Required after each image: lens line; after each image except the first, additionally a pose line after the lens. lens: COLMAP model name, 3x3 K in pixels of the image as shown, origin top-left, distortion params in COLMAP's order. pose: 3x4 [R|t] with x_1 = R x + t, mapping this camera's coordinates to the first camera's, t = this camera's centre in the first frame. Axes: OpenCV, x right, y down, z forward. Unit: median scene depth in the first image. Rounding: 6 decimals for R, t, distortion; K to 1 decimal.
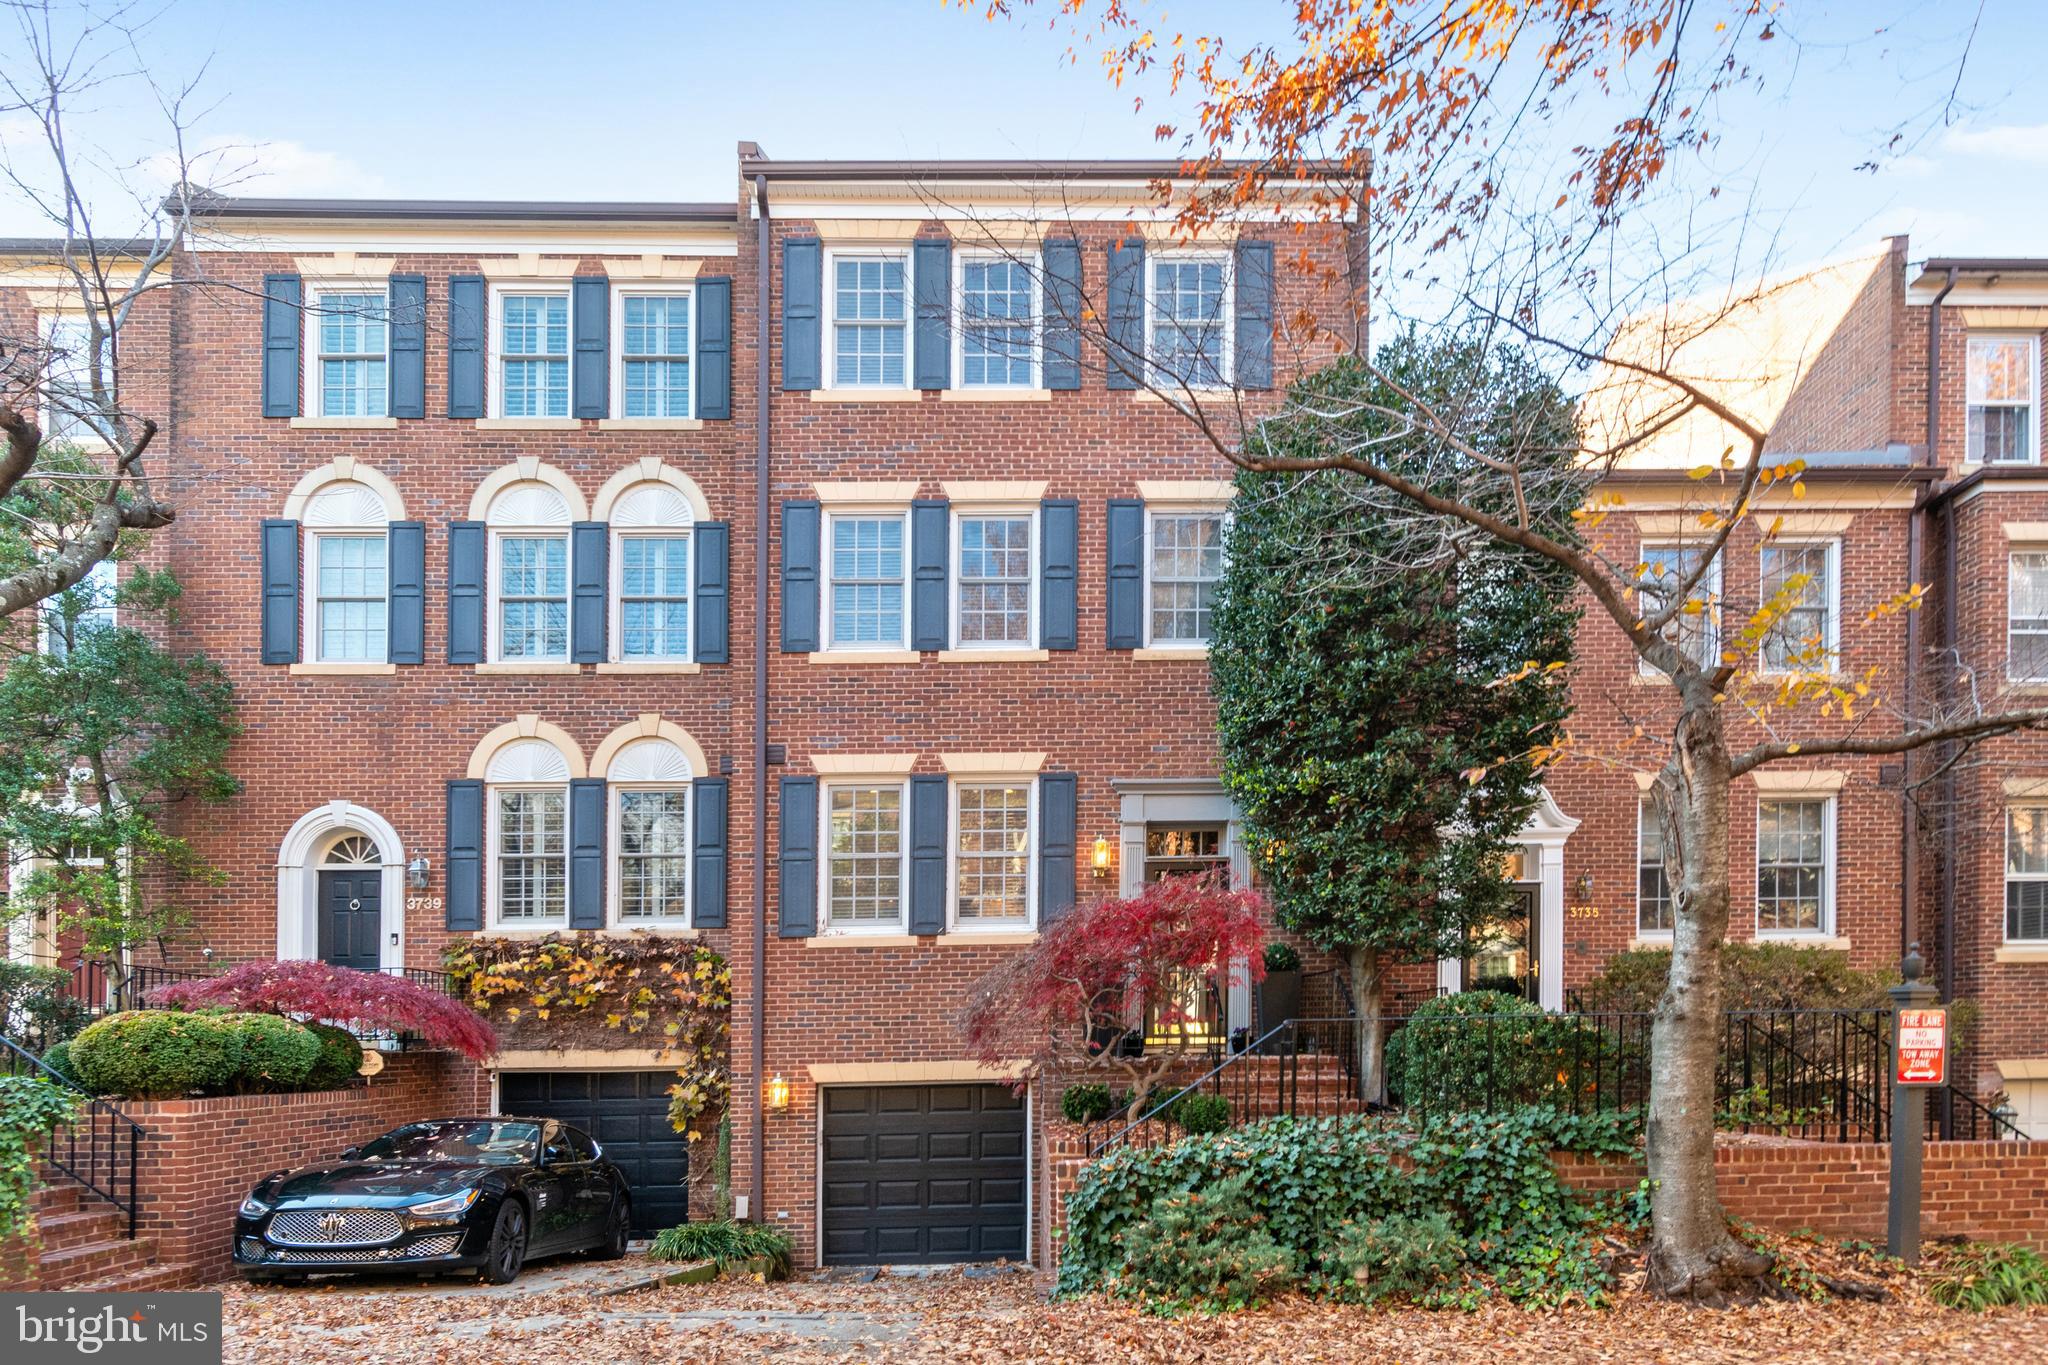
lens RADIAL K [[1074.9, 0, 1027.9], [0, 1074.9, 725.6], [0, 0, 1]] dist [0.000610, 0.000697]
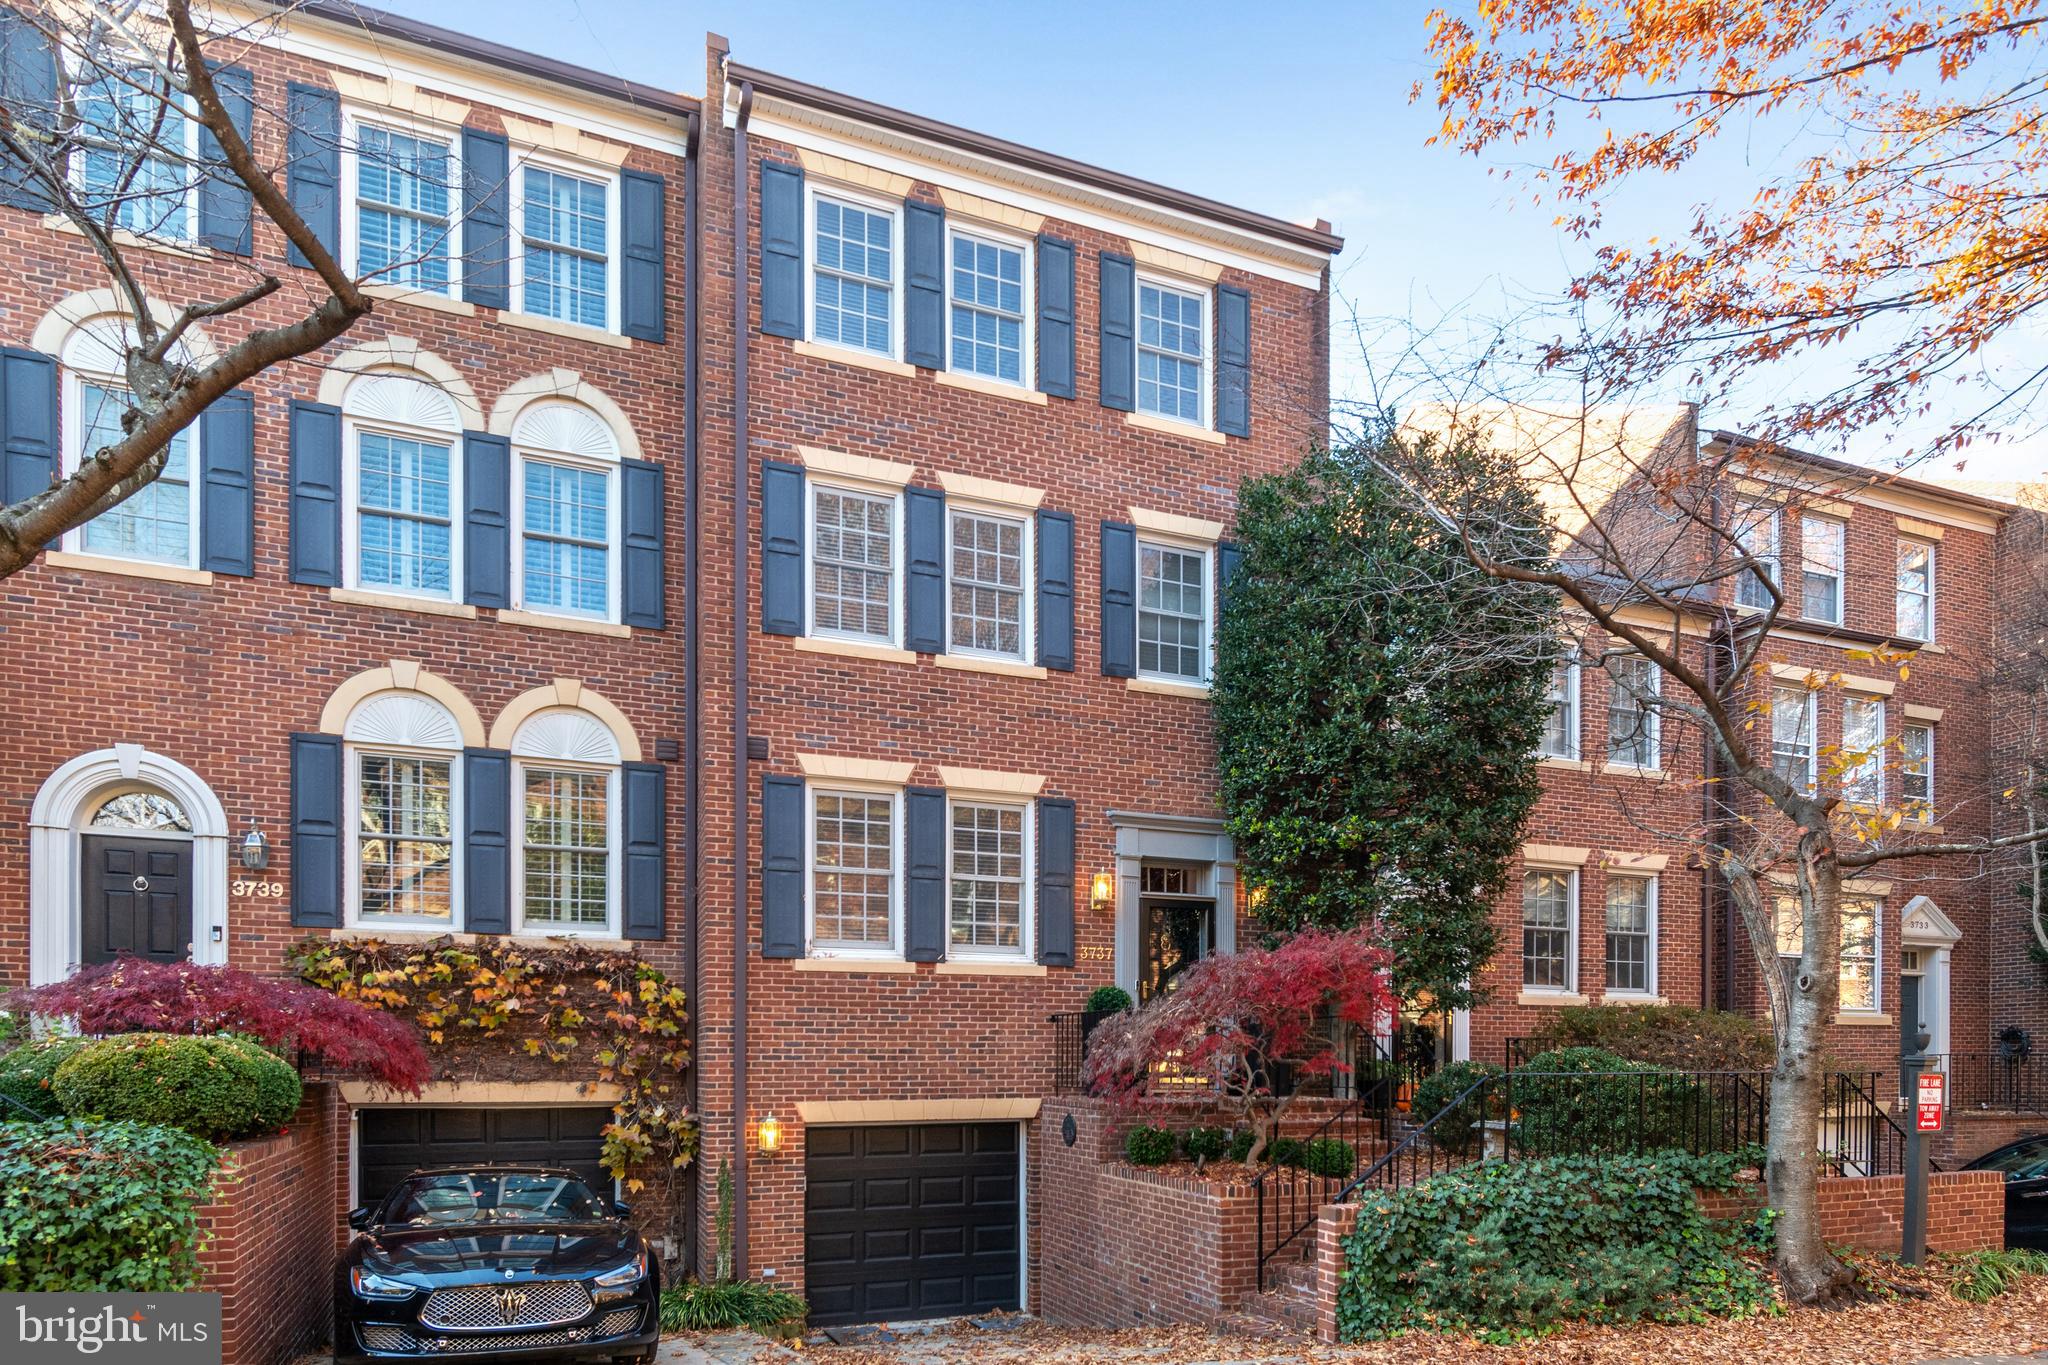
lens RADIAL K [[1195.1, 0, 1026.1], [0, 1195.1, 689.0], [0, 0, 1]] dist [0.000309, -0.000546]
pose [[0.935271, 0.120273, 0.332870, -0.361865], [-0.114690, 0.992732, -0.036450, -0.011115], [-0.334835, -0.004086, 0.942268, -0.001546]]
